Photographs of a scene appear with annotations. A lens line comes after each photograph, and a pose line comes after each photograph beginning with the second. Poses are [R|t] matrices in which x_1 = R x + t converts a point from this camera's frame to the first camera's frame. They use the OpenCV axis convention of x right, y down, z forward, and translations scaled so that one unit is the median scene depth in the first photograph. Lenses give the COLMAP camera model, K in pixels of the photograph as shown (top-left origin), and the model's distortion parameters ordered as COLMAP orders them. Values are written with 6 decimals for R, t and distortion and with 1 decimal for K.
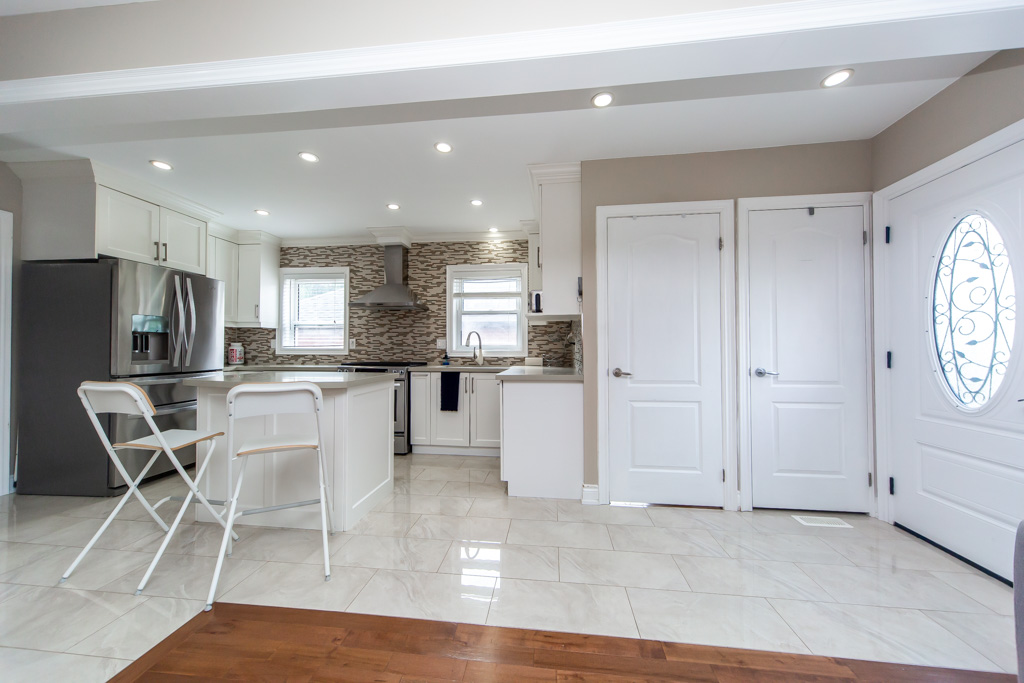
lens RADIAL K [[357.2, 0, 515.6], [0, 357.2, 344.6], [0, 0, 1]] dist [0.006674, -0.001200]
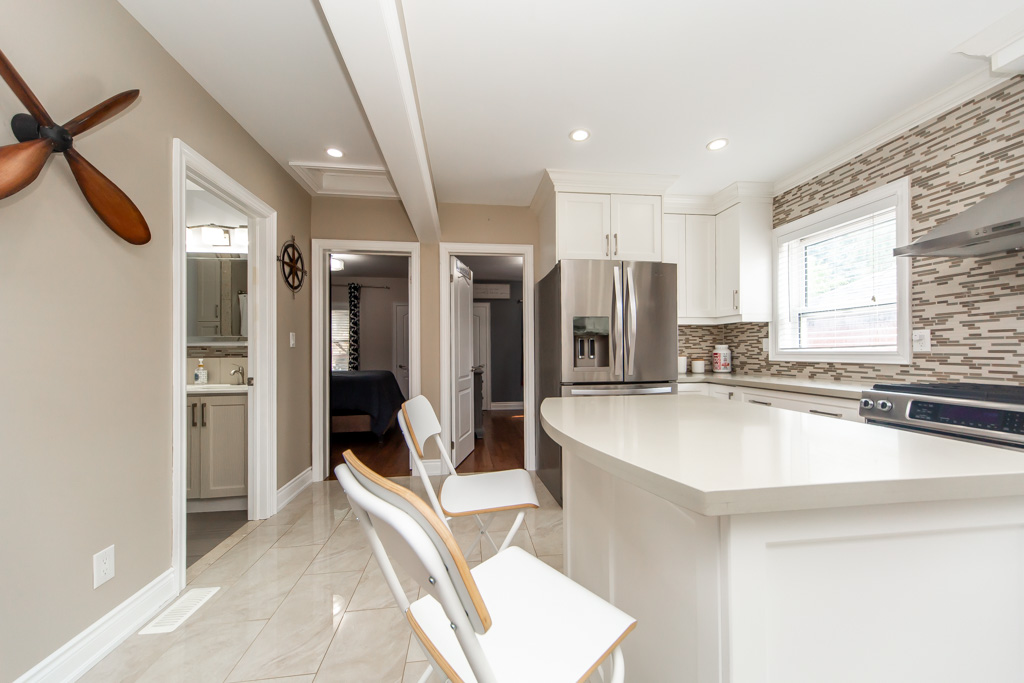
lens RADIAL K [[357.2, 0, 511.1], [0, 357.2, 350.6], [0, 0, 1]] dist [0.006674, -0.001200]
pose [[0.228649, -0.008267, -0.973474, -0.129919], [0.021038, 0.999772, -0.003549, 0.000941], [0.973282, -0.019669, 0.228771, 0.387888]]
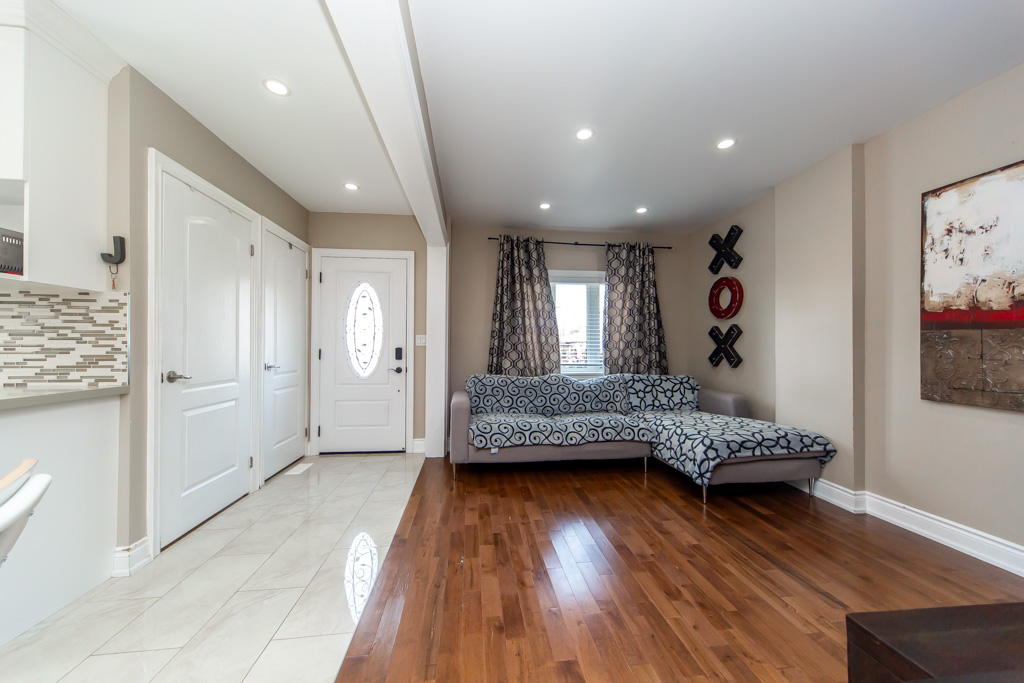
lens RADIAL K [[357.2, 0, 513.2], [0, 357.2, 344.0], [0, 0, 1]] dist [0.006674, -0.001200]
pose [[-0.227732, 0.011751, 0.973653, -0.373691], [-0.020131, 0.999657, -0.016773, 0.002457], [-0.973516, -0.023420, -0.227417, 0.265065]]
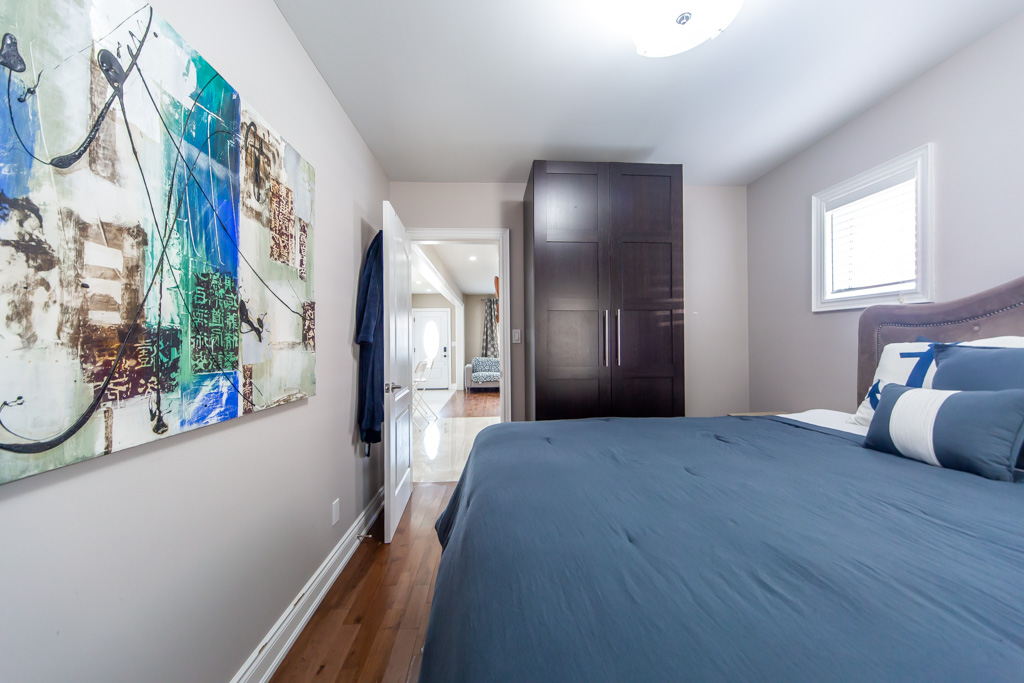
lens RADIAL K [[357.2, 0, 504.1], [0, 357.2, 341.5], [0, 0, 1]] dist [0.006674, -0.001200]
pose [[-0.138389, 0.006360, 0.990357, -1.522768], [-0.010096, 0.999918, -0.007832, -0.015530], [-0.990326, -0.011082, -0.138314, 0.273816]]
